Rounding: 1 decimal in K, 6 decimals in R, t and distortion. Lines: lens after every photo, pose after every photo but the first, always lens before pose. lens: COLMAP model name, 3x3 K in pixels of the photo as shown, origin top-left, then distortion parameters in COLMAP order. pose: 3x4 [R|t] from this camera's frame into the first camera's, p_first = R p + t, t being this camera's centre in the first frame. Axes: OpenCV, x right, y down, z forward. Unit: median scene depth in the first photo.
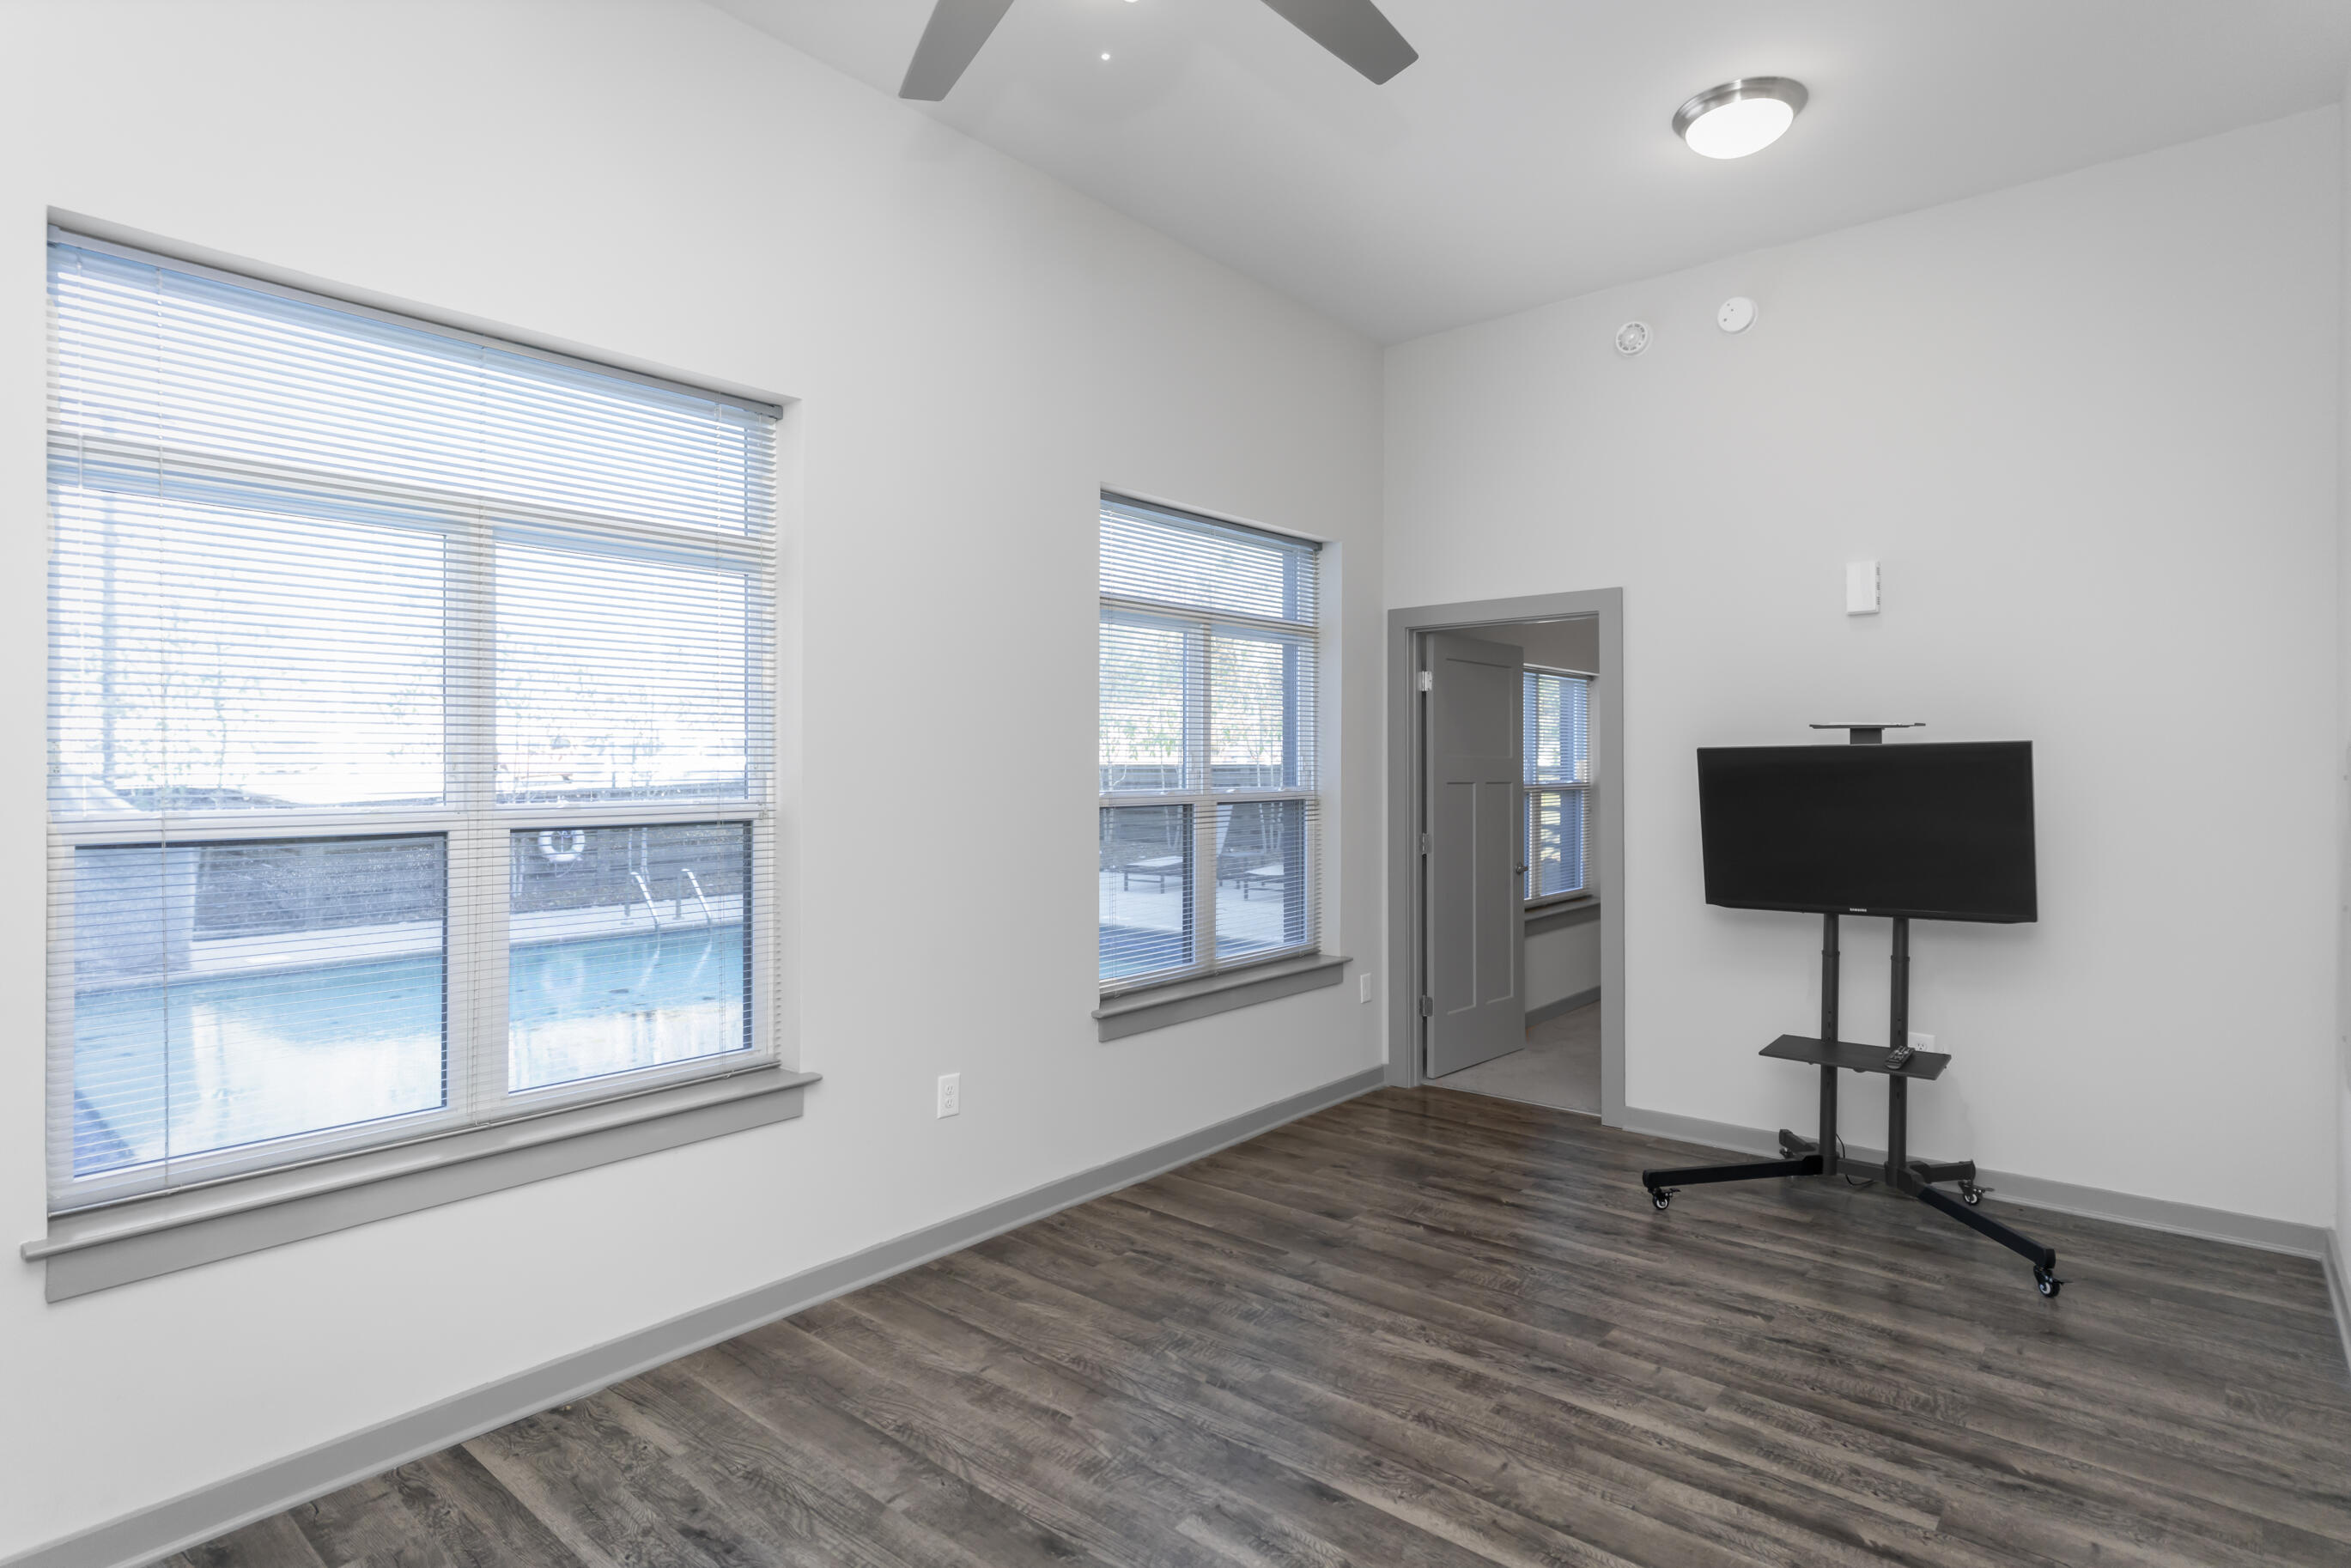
lens RADIAL K [[1205.4, 0, 1194.4], [0, 1205.4, 769.0], [0, 0, 1]] dist [-0.013905, 0.010534]
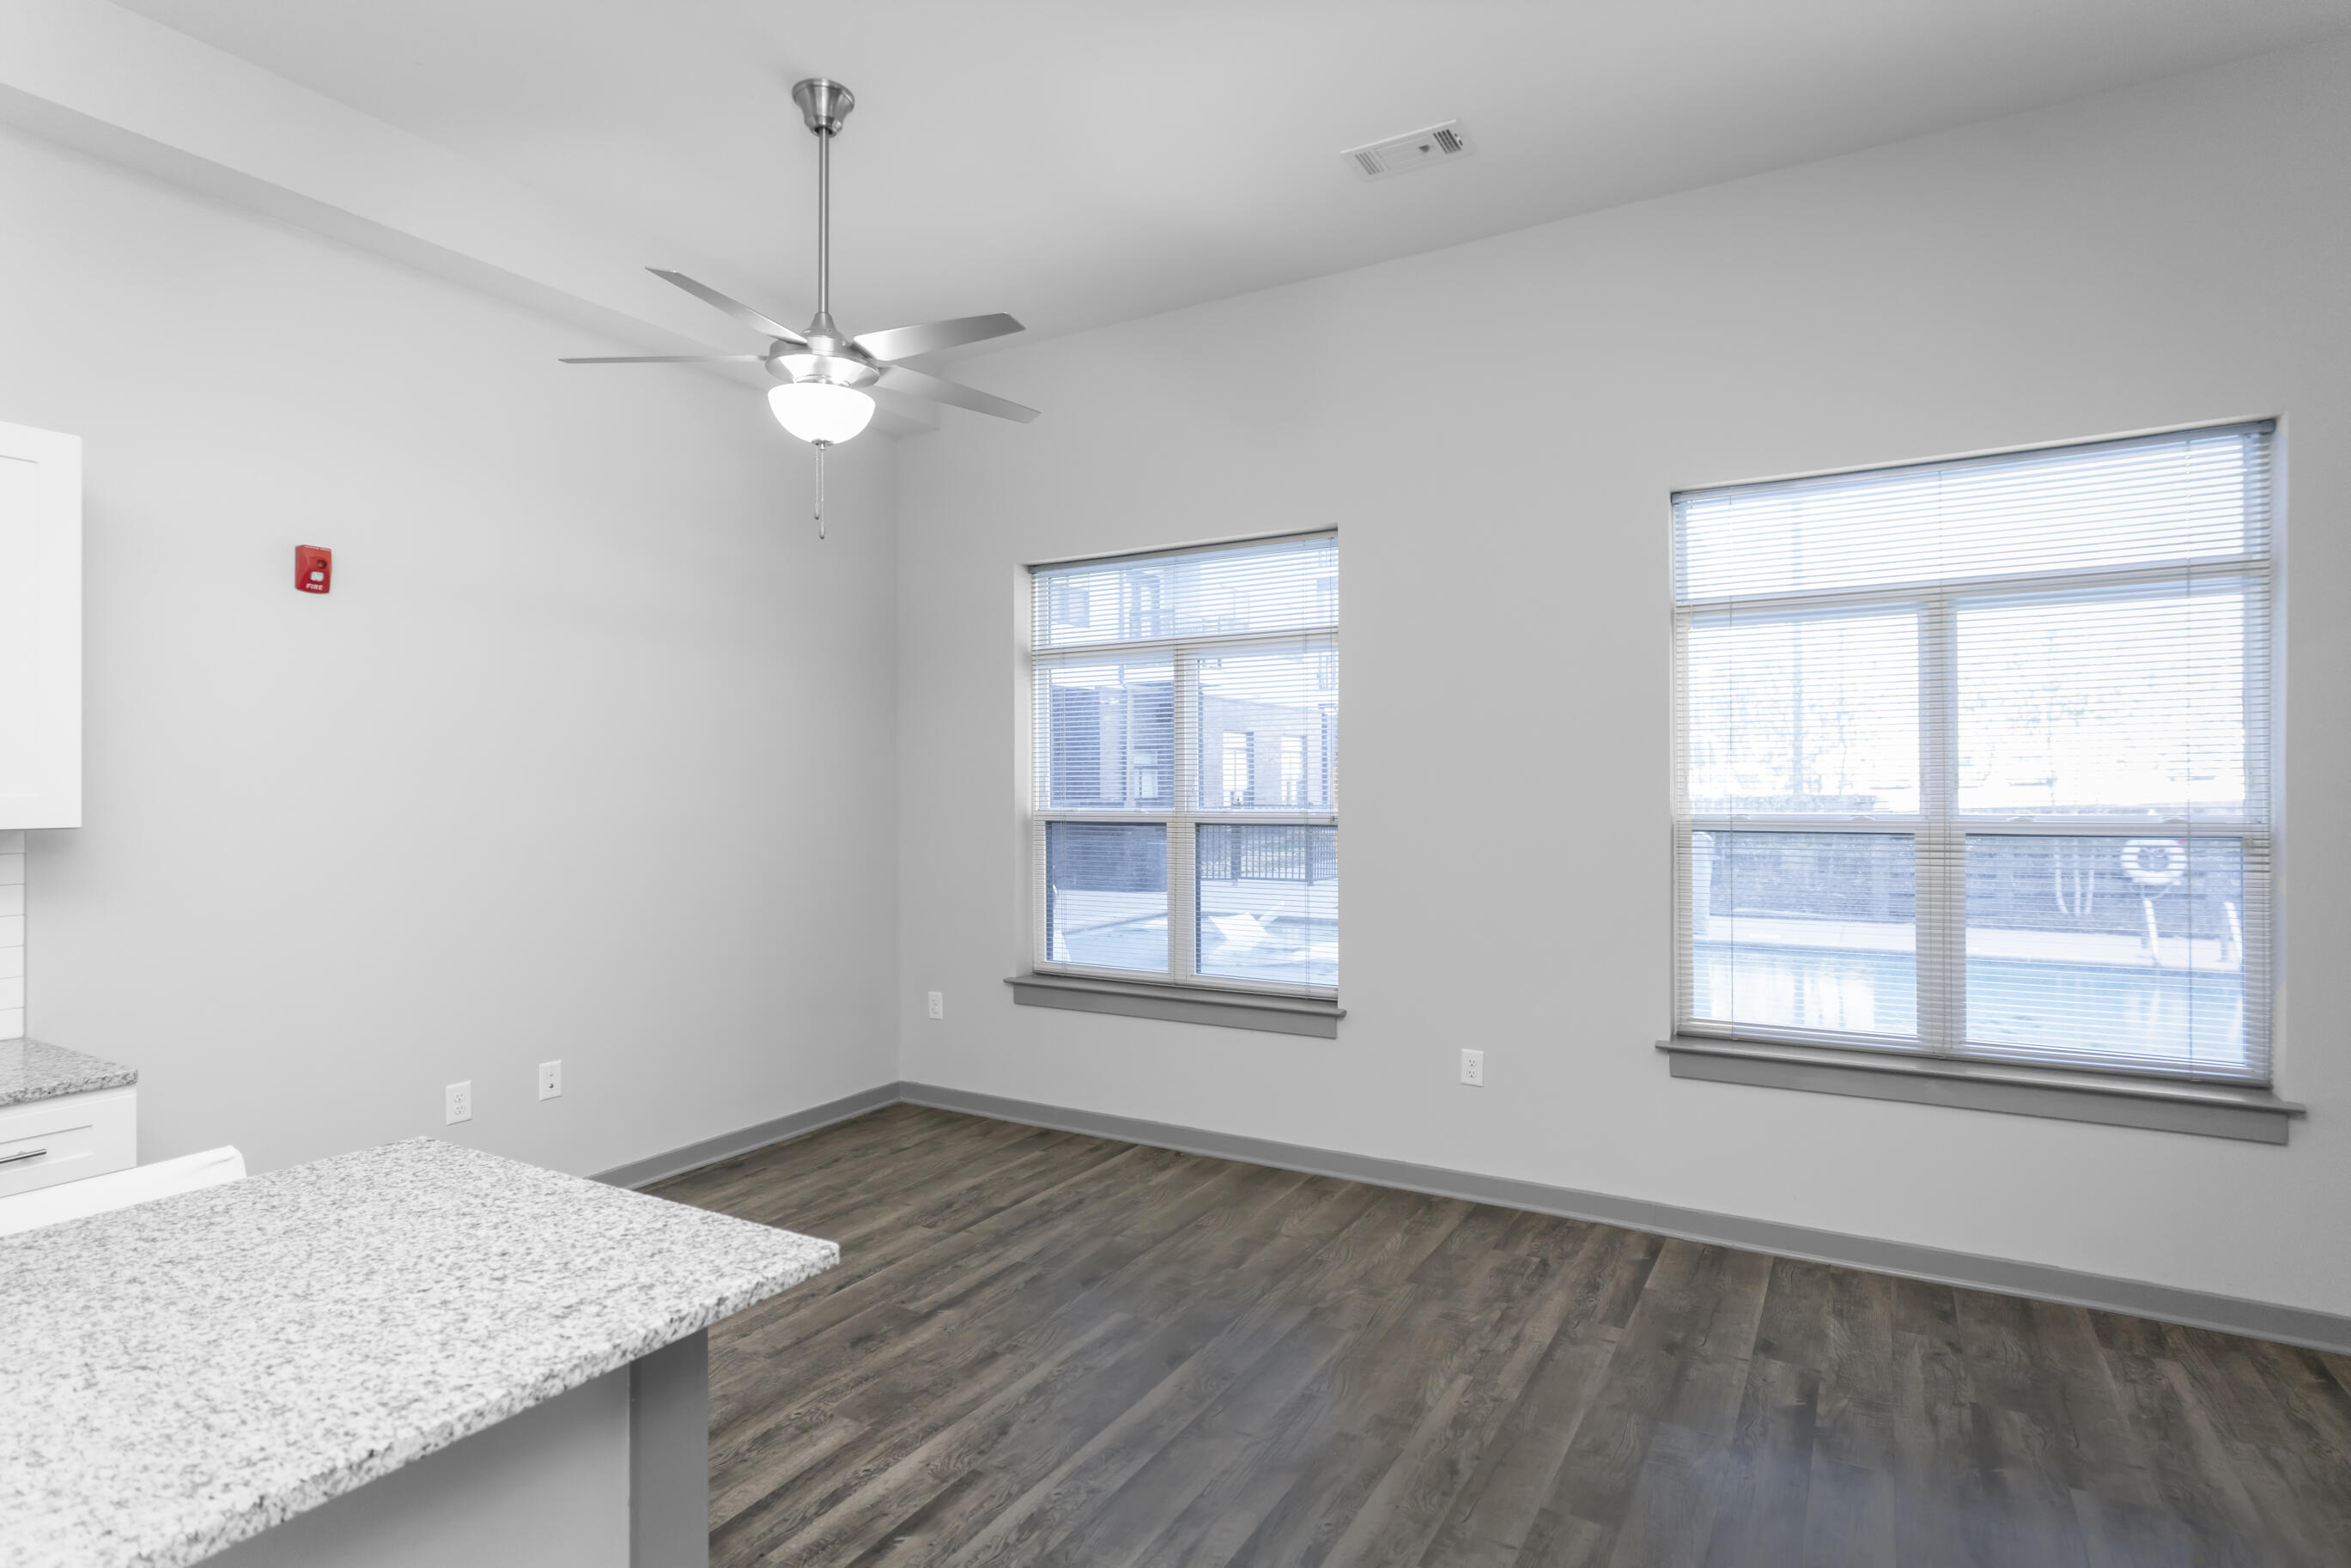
lens RADIAL K [[1205.4, 0, 1152.3], [0, 1205.4, 770.7], [0, 0, 1]] dist [-0.013905, 0.010534]
pose [[0.175505, -0.003330, -0.984473, 0.822441], [0.001602, 0.999994, -0.003097, -0.012019], [0.984477, -0.001033, 0.175509, 0.451795]]
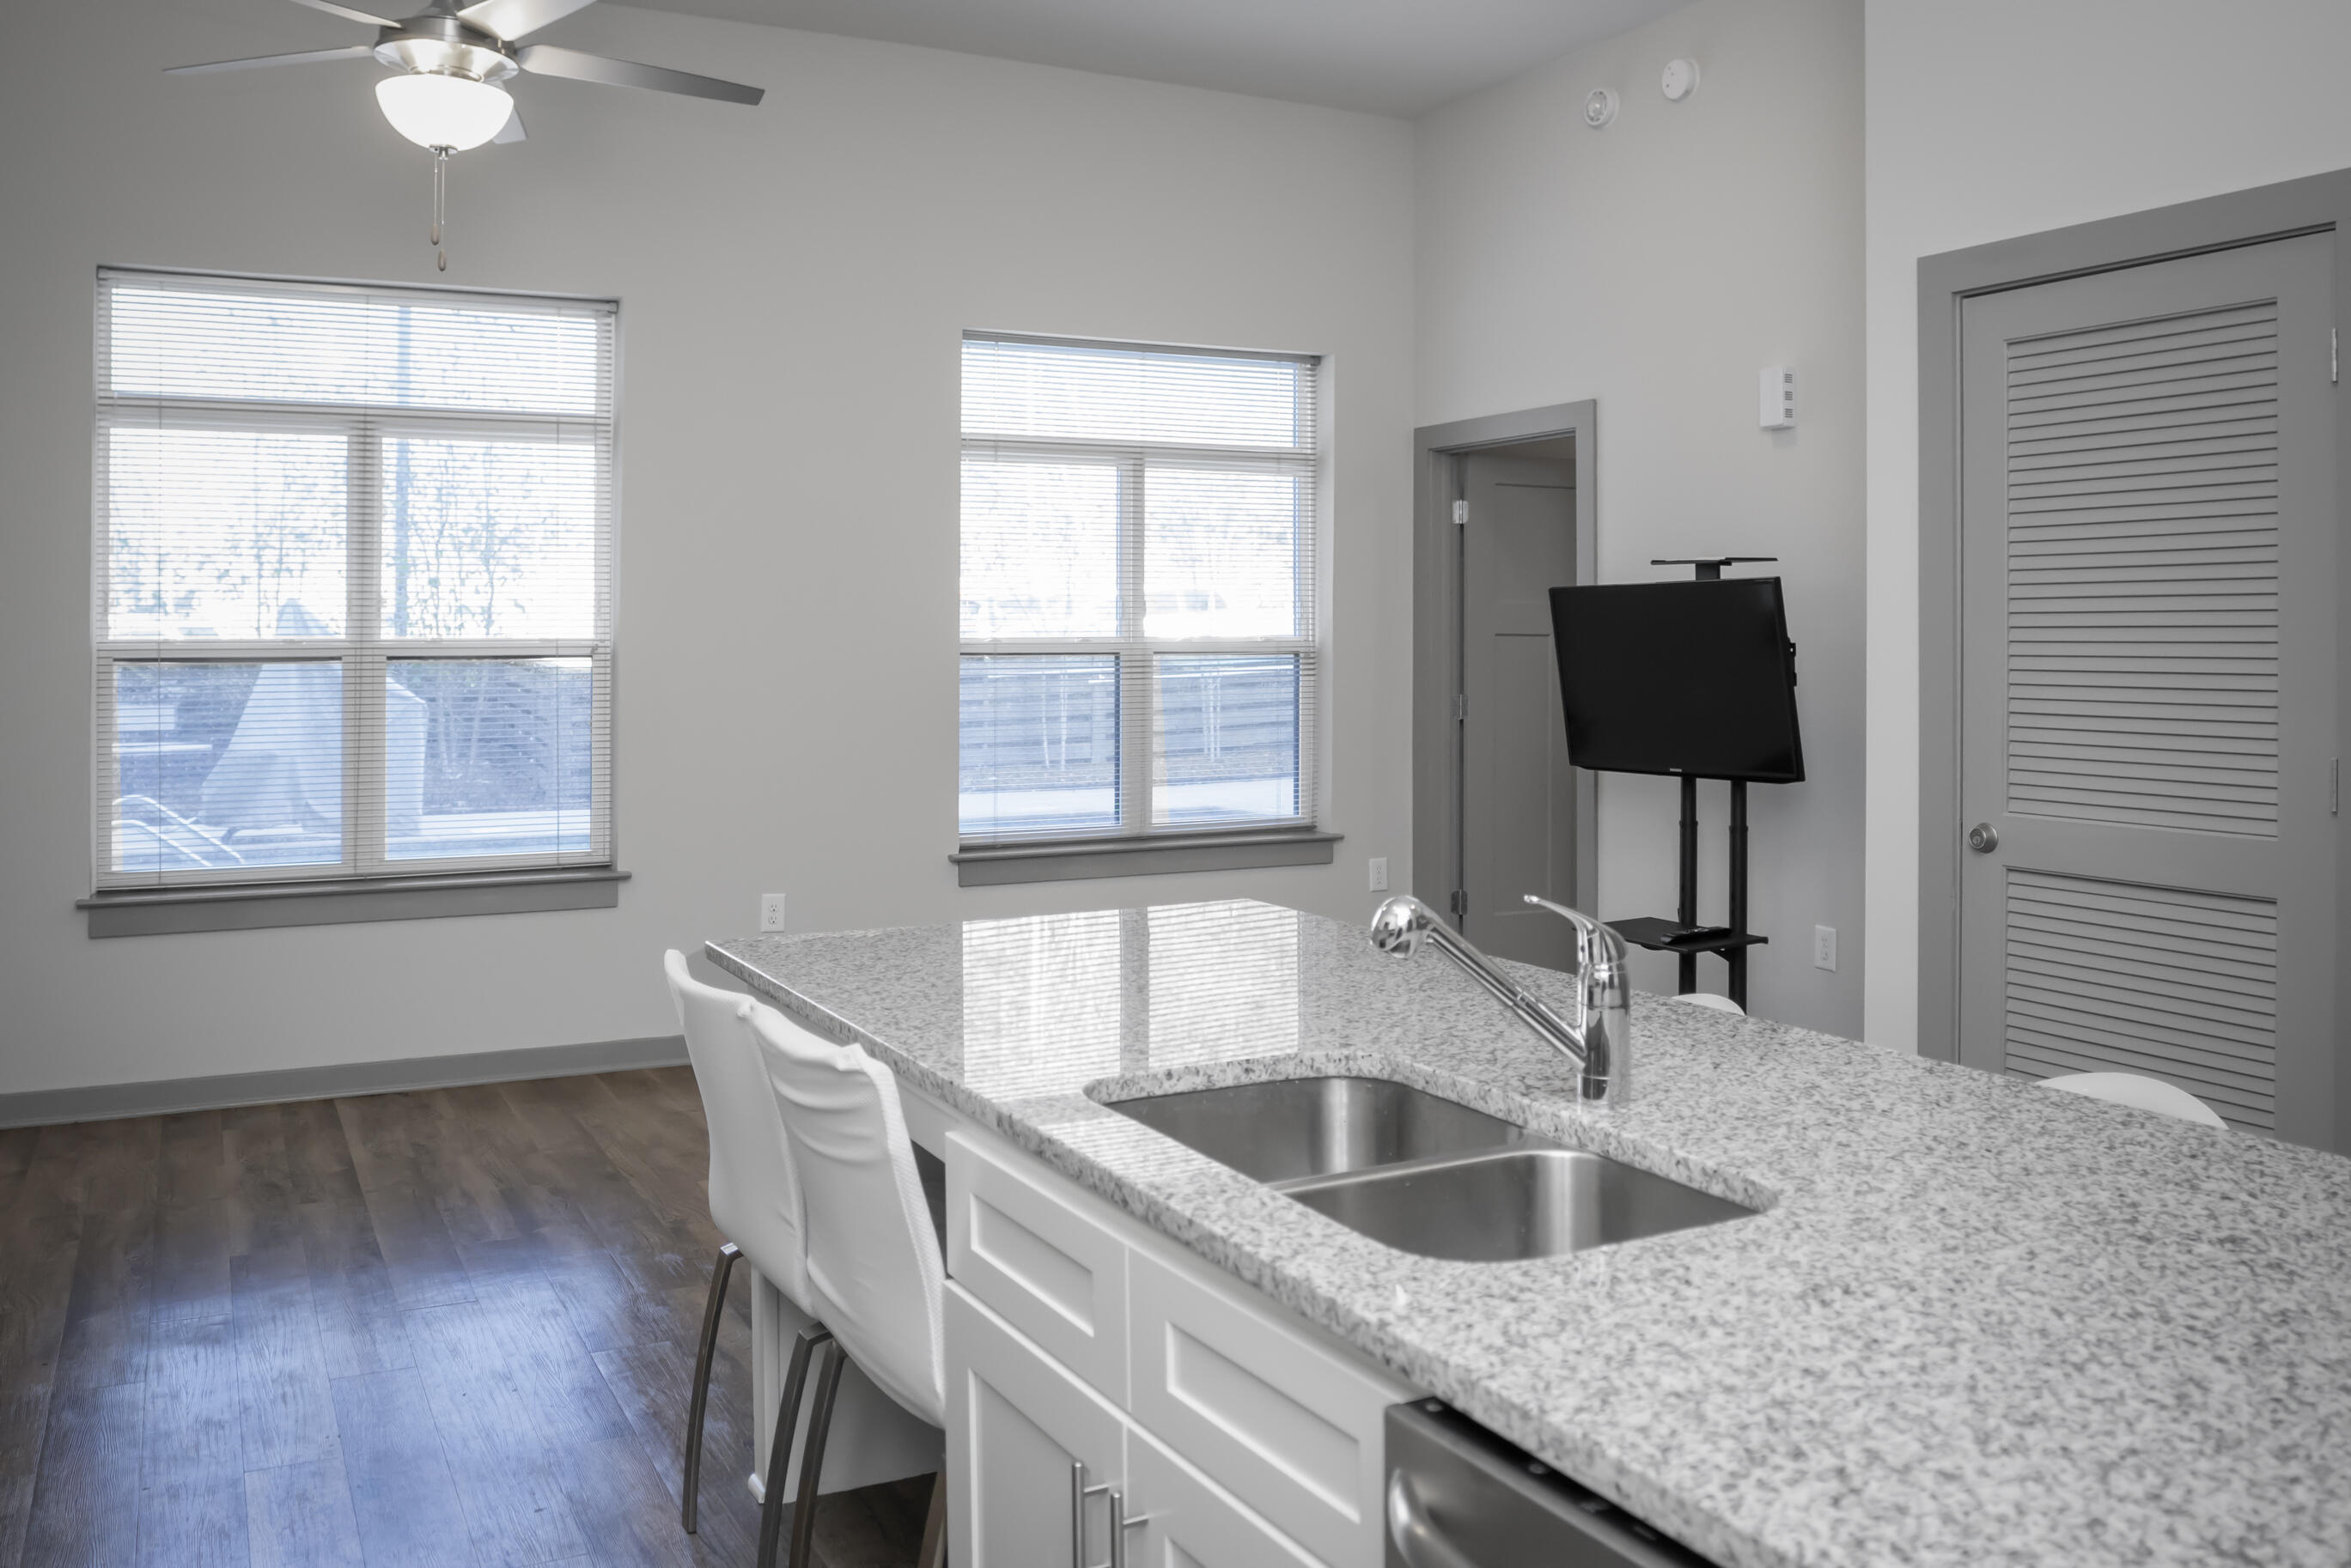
lens RADIAL K [[1915.2, 0, 1138.3], [0, 1915.2, 604.4], [0, 0, 1]] dist [-0.009017, -0.036728]
pose [[0.920001, -0.003631, -0.391900, 0.712945], [-0.004922, 0.999771, -0.020817, 0.027132], [0.391886, 0.021081, 0.919772, -0.425199]]
